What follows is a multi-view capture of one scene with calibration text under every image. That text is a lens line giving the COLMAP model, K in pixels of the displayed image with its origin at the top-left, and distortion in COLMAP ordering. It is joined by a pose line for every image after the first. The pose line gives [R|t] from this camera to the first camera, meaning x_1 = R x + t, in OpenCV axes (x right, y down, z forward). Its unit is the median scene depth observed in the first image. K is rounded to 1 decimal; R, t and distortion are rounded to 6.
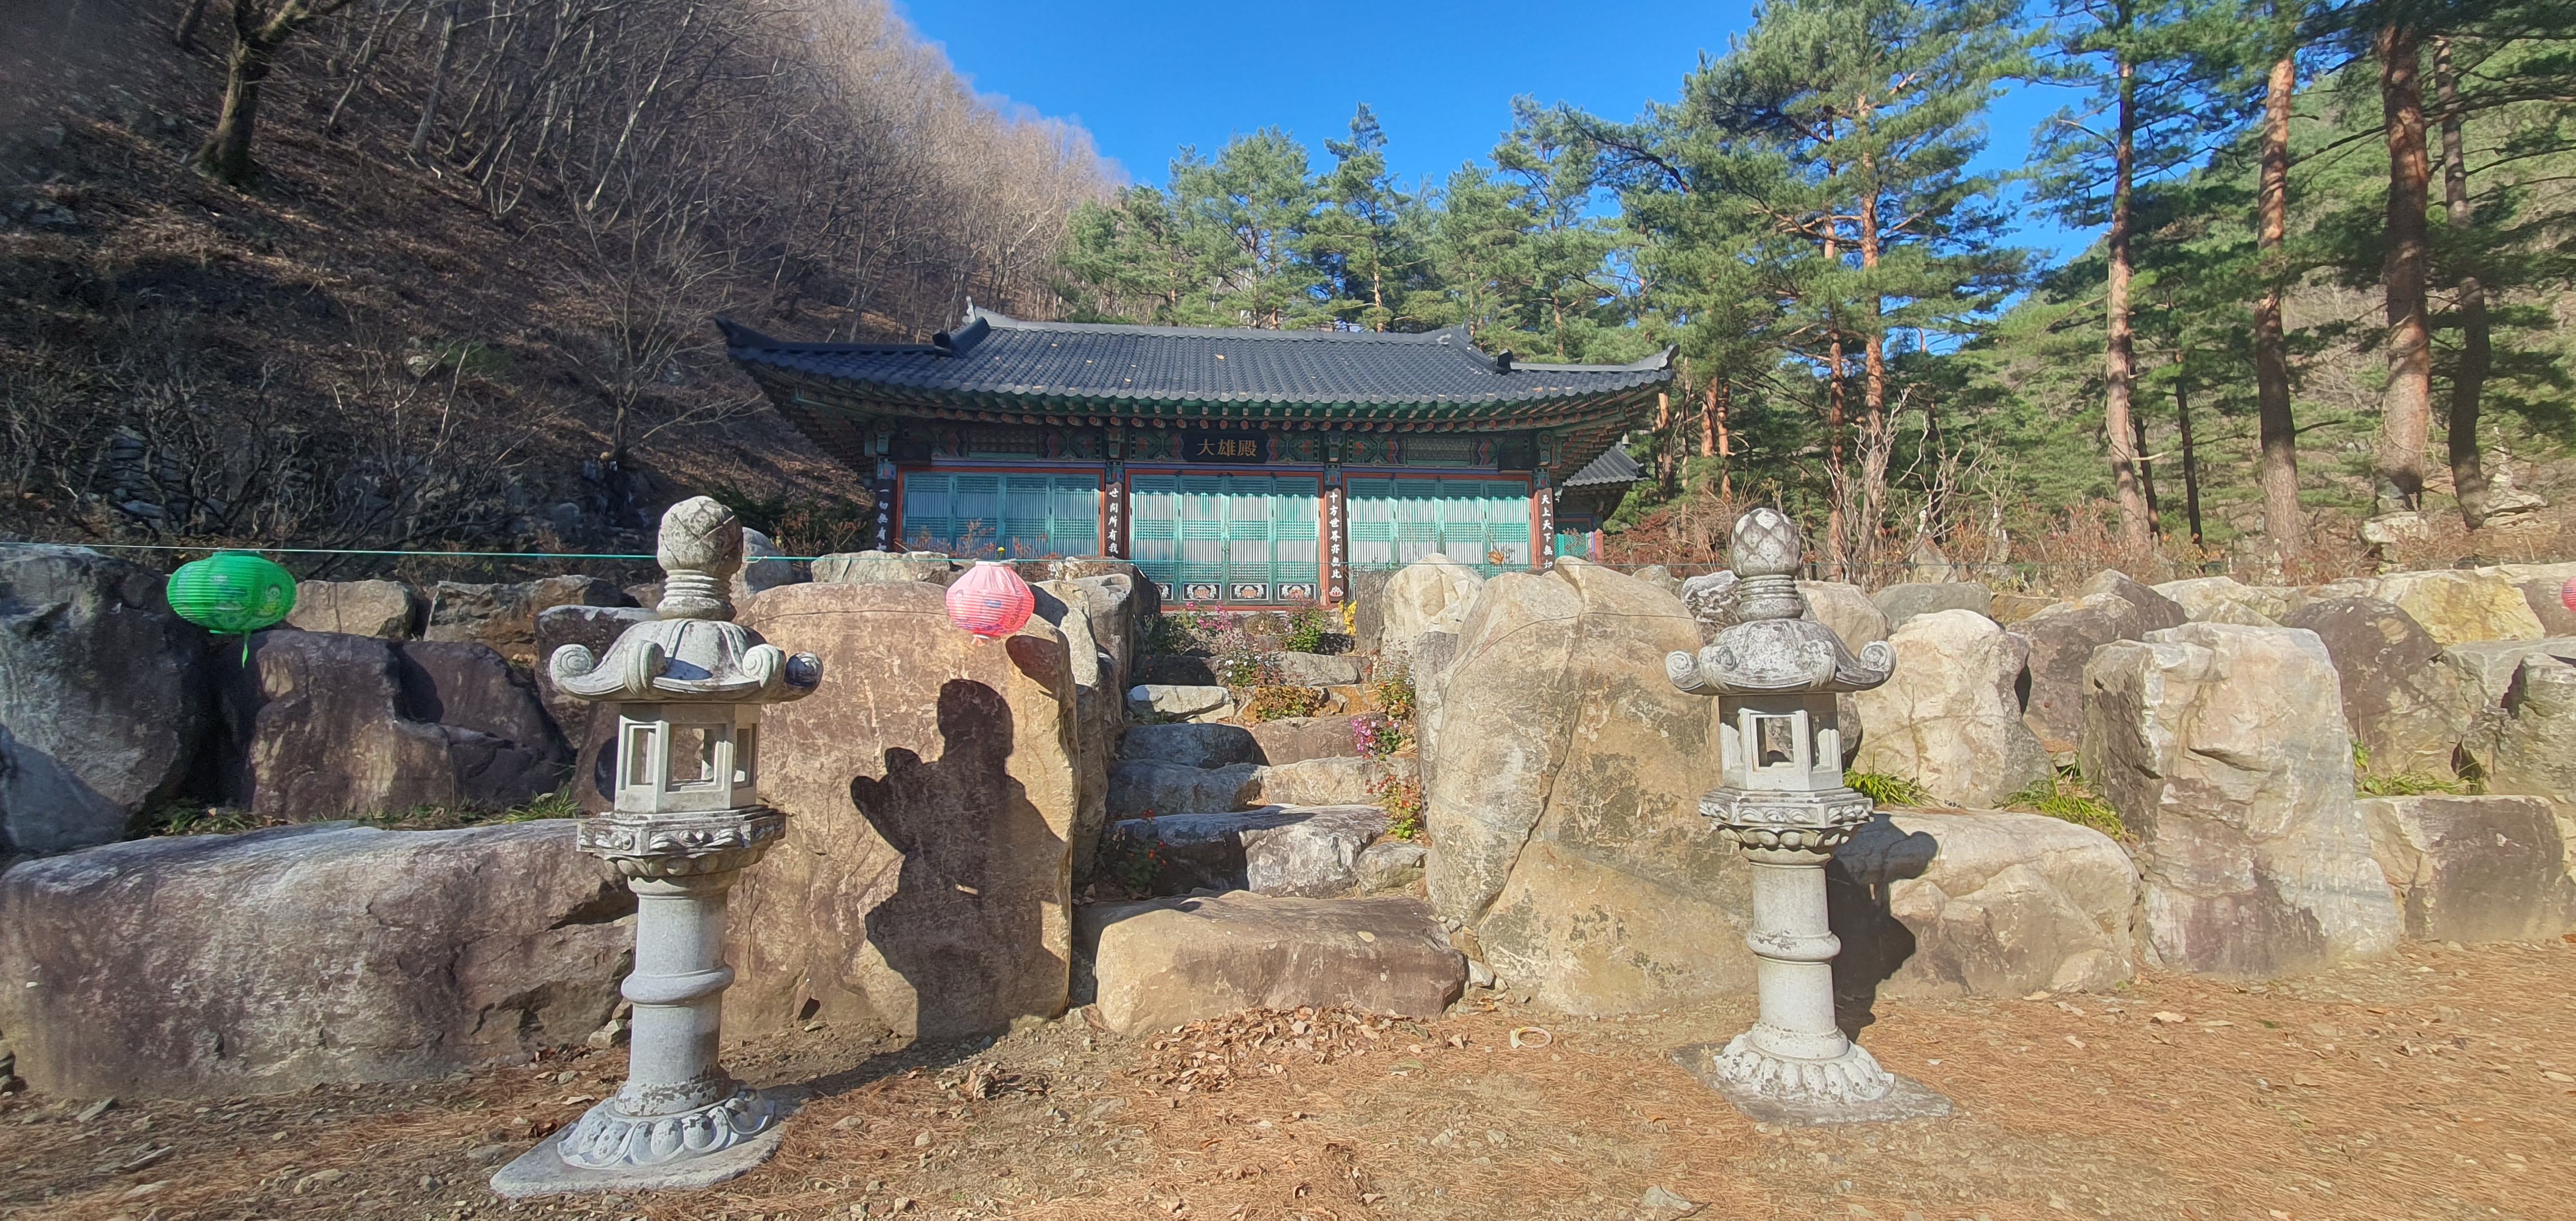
lens RADIAL K [[1032.7, 0, 1306.6], [0, 1032.7, 612.6], [0, 0, 1]] dist [0.002664, -0.000802]
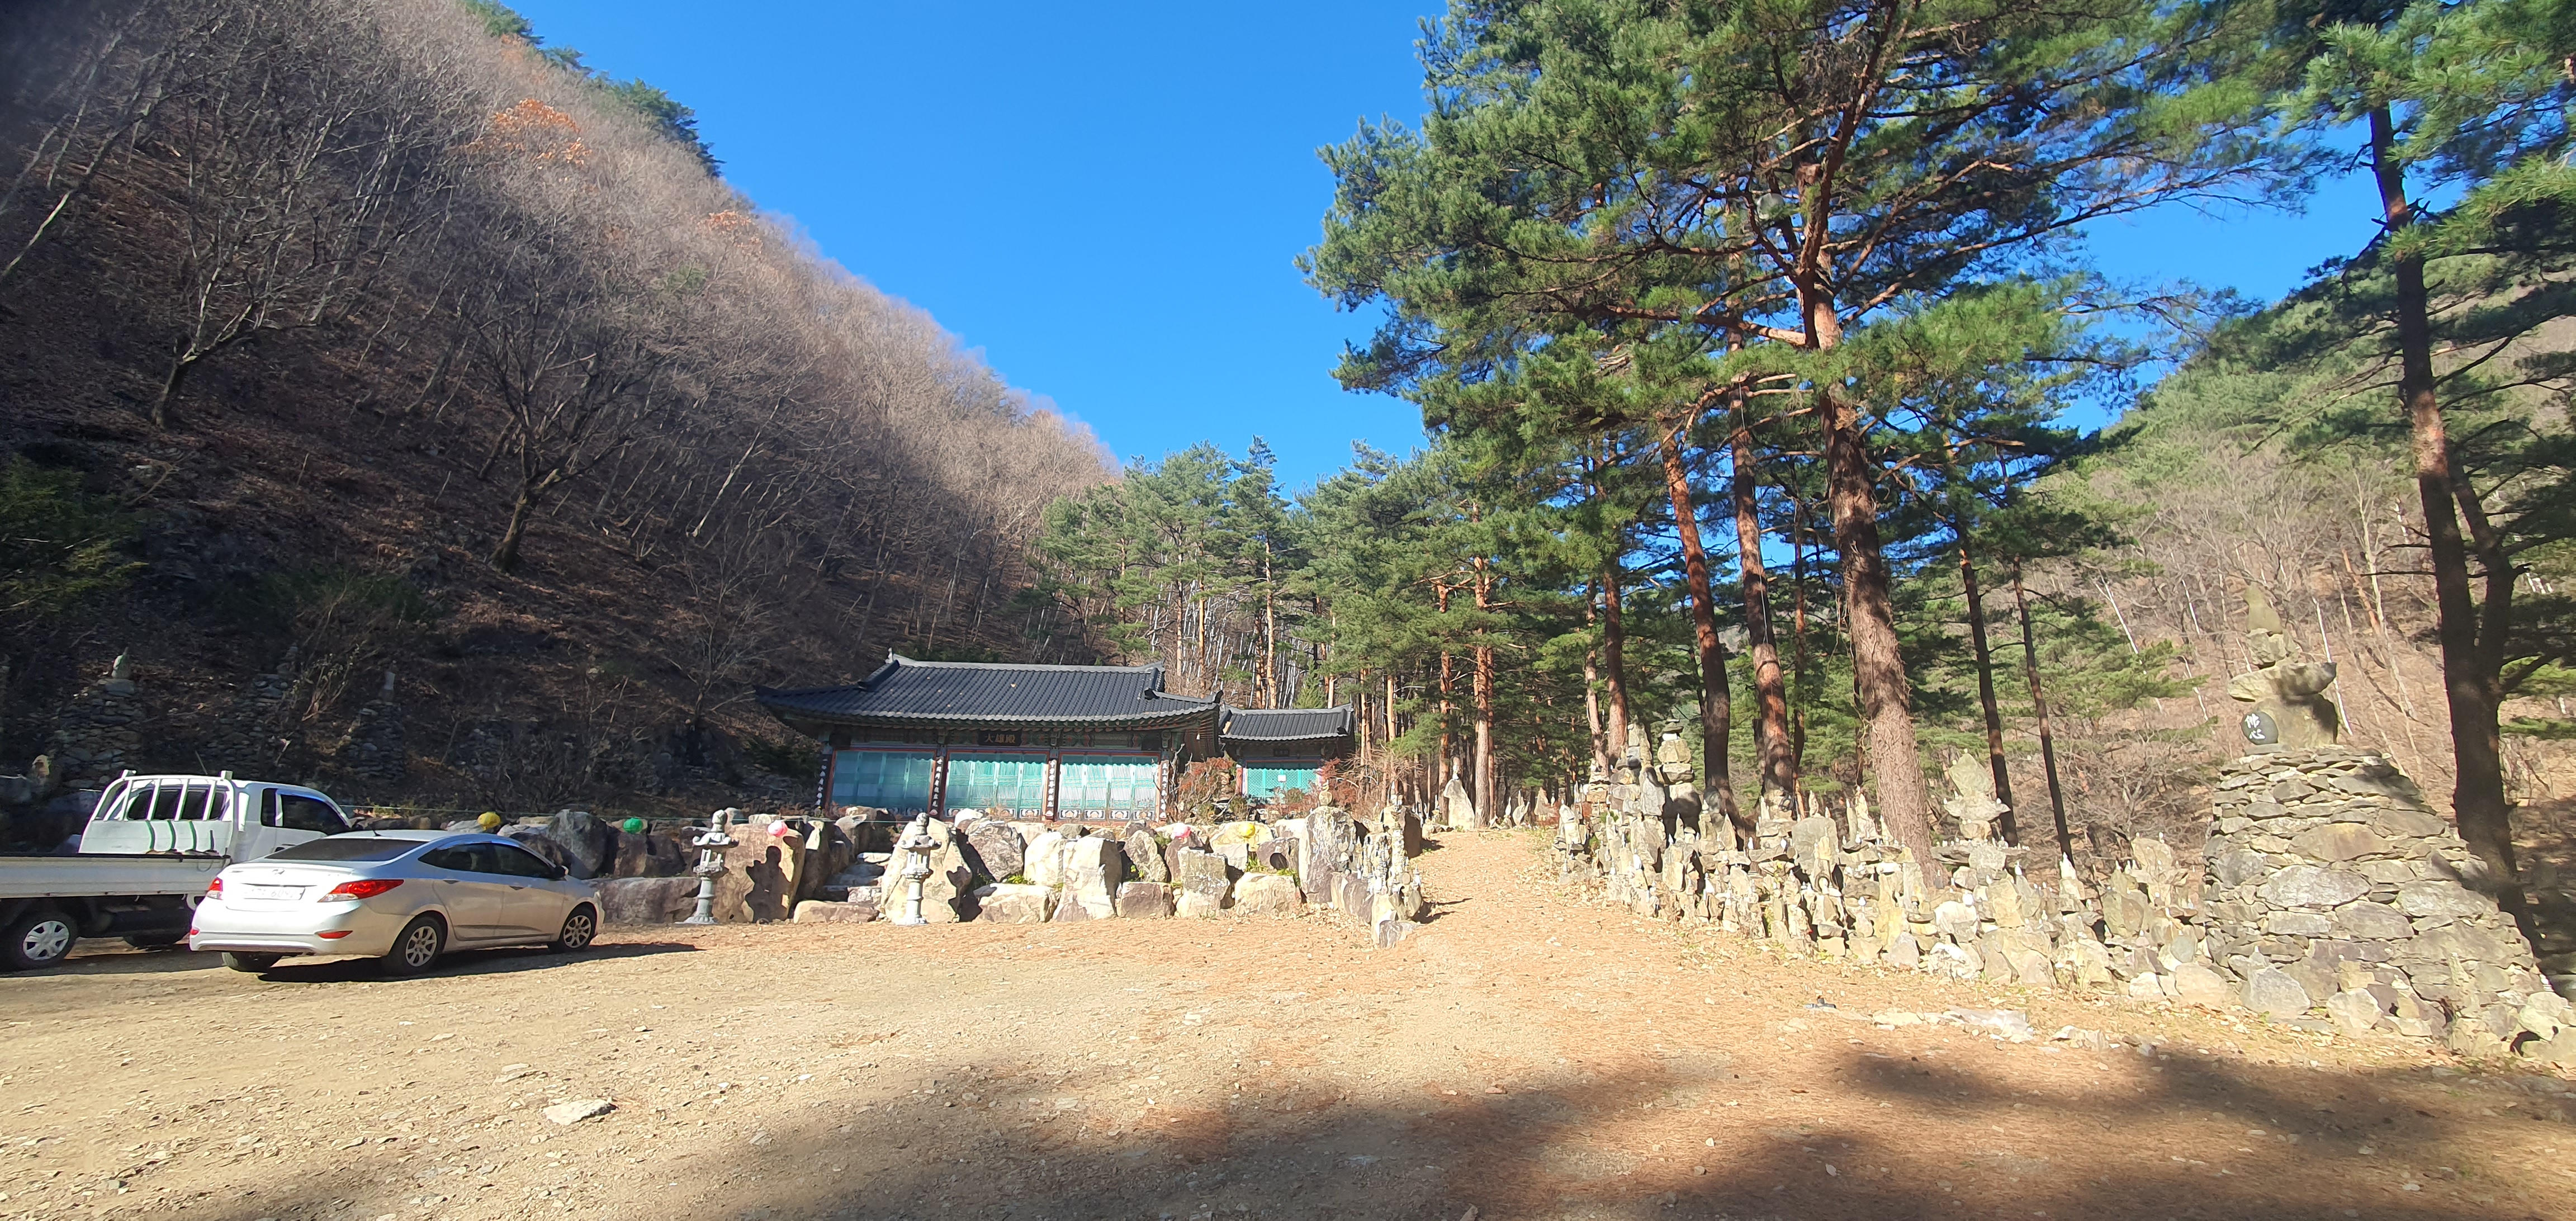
lens RADIAL K [[1032.7, 0, 1306.6], [0, 1032.7, 612.6], [0, 0, 1]] dist [0.002664, -0.000802]
pose [[0.999121, 0.008008, -0.041160, 0.577072], [-0.015662, 0.981818, -0.189176, -0.031485], [0.038896, 0.189654, 0.981080, -0.941246]]
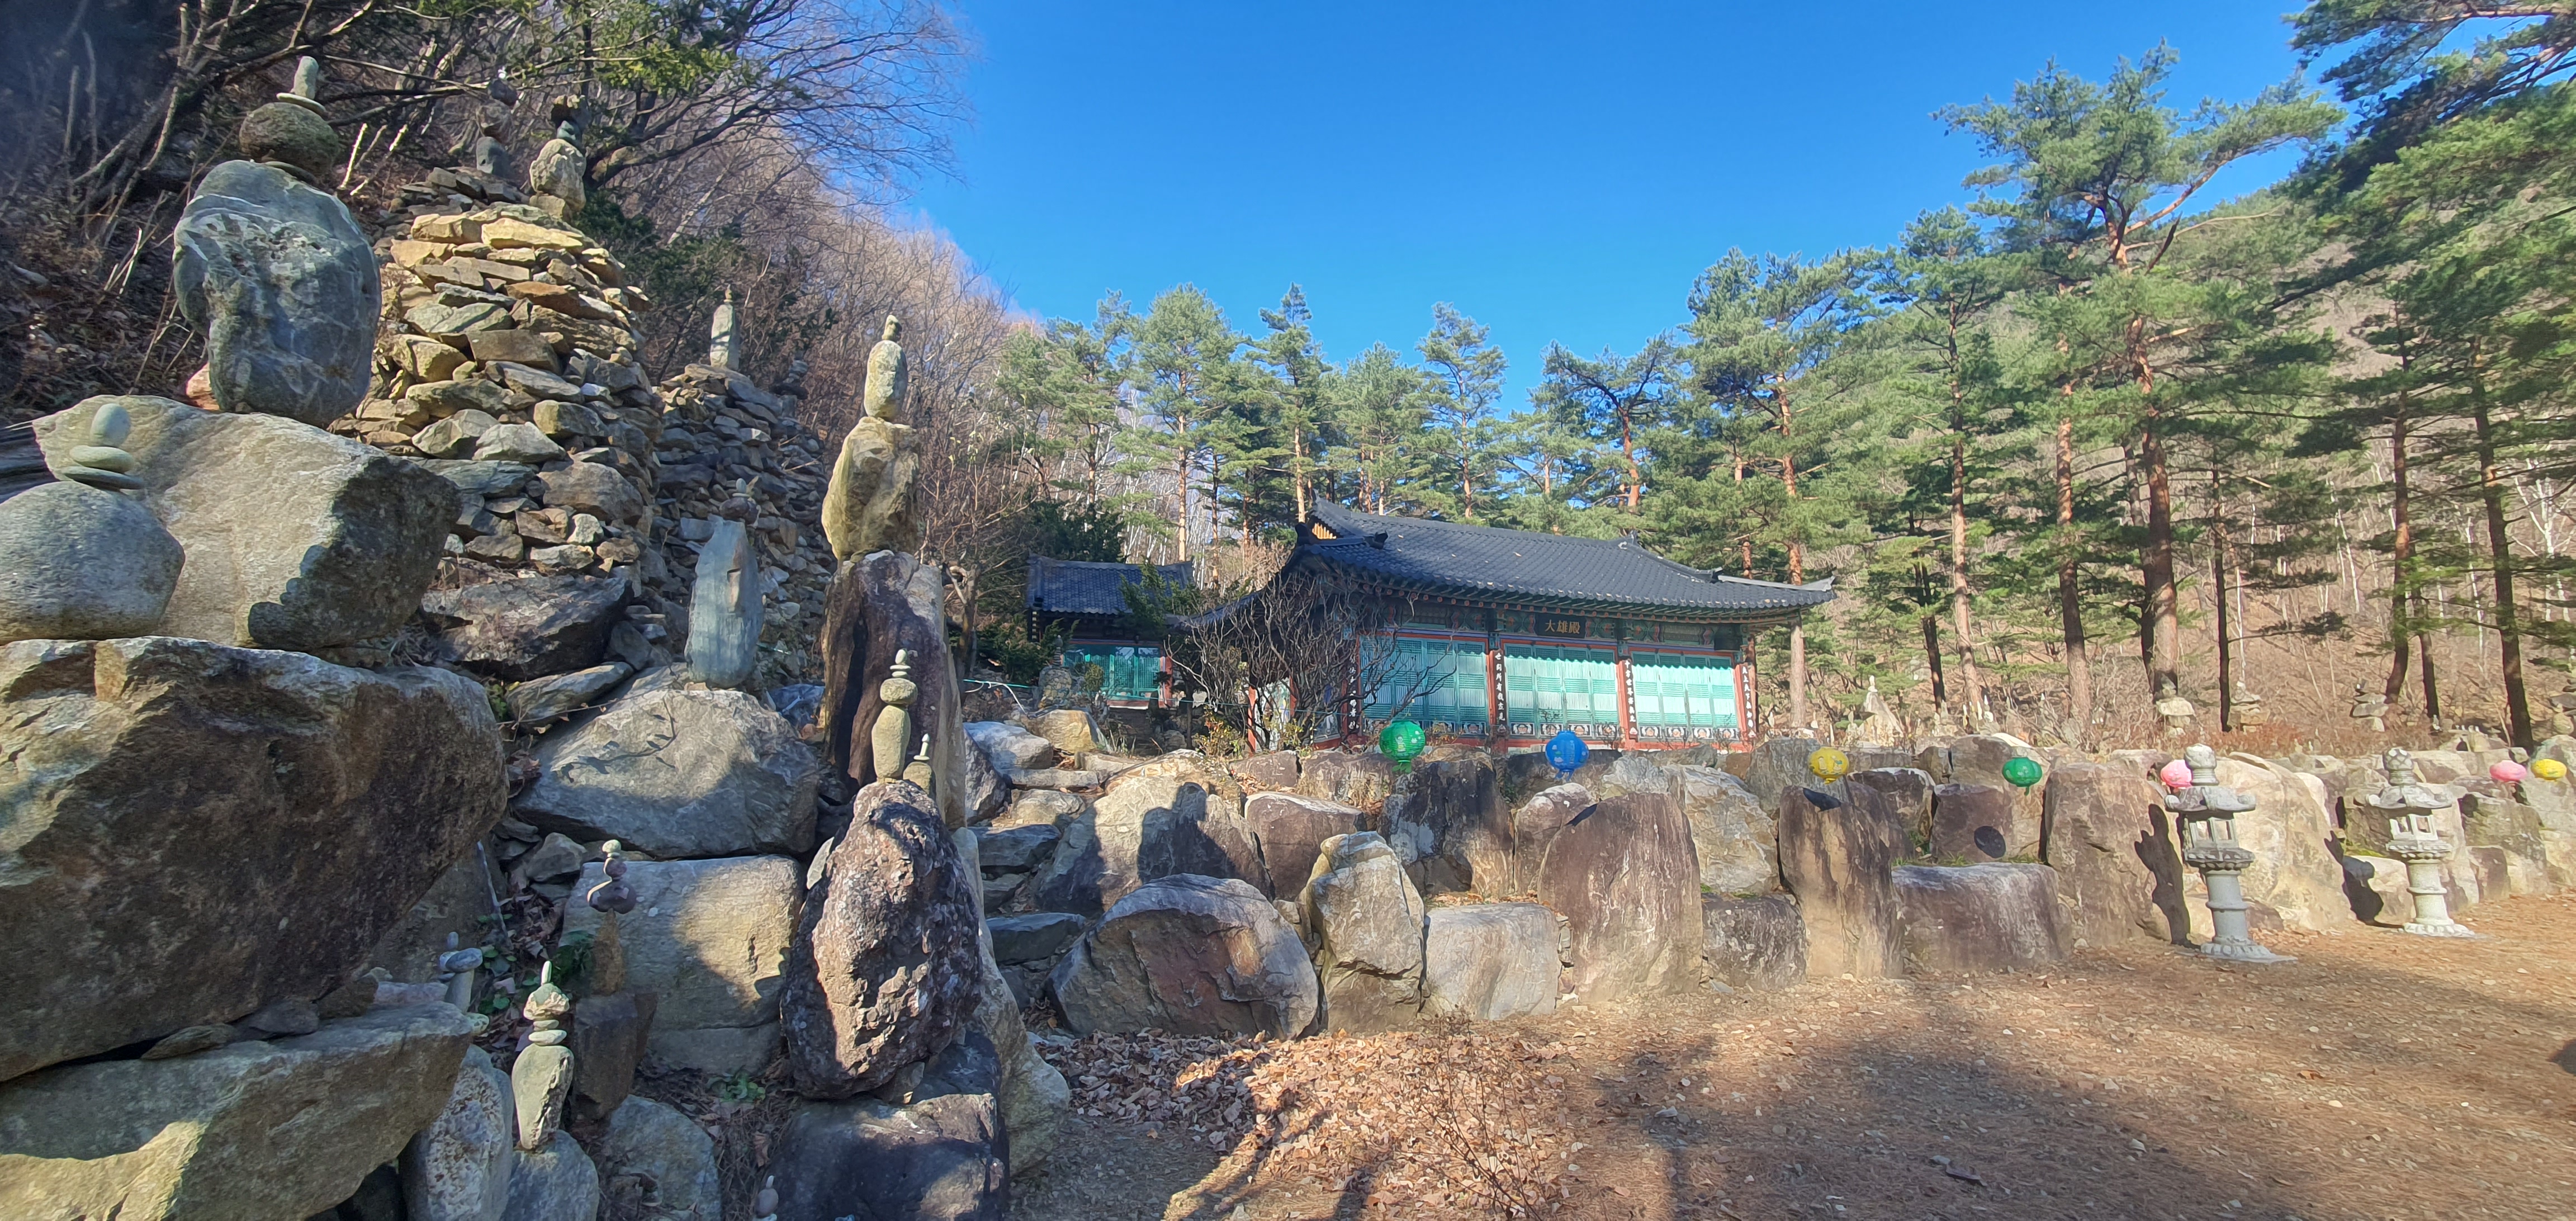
lens RADIAL K [[1032.7, 0, 1306.6], [0, 1032.7, 612.6], [0, 0, 1]] dist [0.002664, -0.000802]
pose [[0.958809, 0.051944, 0.279263, -0.789087], [-0.023258, 0.994193, -0.105070, -0.022967], [-0.283099, 0.094247, 0.954449, -0.236618]]
